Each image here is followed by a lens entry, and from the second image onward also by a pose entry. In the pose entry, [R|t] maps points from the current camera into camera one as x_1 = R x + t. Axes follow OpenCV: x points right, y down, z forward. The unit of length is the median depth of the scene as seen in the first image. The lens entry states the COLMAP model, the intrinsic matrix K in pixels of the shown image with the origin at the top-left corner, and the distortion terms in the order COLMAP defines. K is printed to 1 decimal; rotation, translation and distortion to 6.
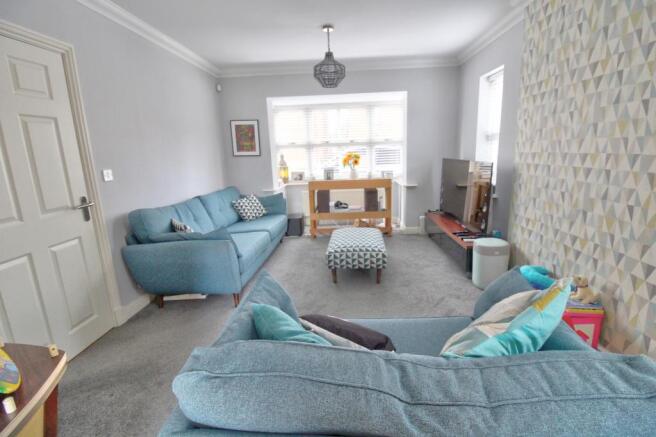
lens RADIAL K [[298.6, 0, 328.0], [0, 298.6, 218.5], [0, 0, 1]] dist [-0.000499, -0.000109]
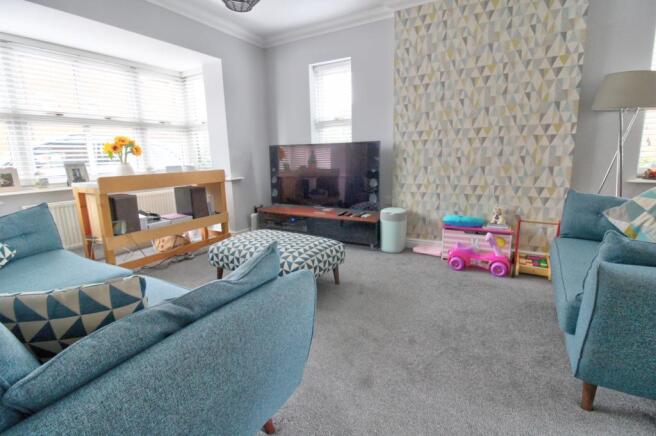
lens RADIAL K [[306.3, 0, 328.0], [0, 306.3, 218.0], [0, 0, 1]] dist [0.000972, 0.000000]
pose [[0.455658, -0.148043, 0.877758, -0.671425], [0.198328, 0.978171, 0.062024, -0.016721], [-0.867780, 0.145823, 0.475073, 0.756675]]
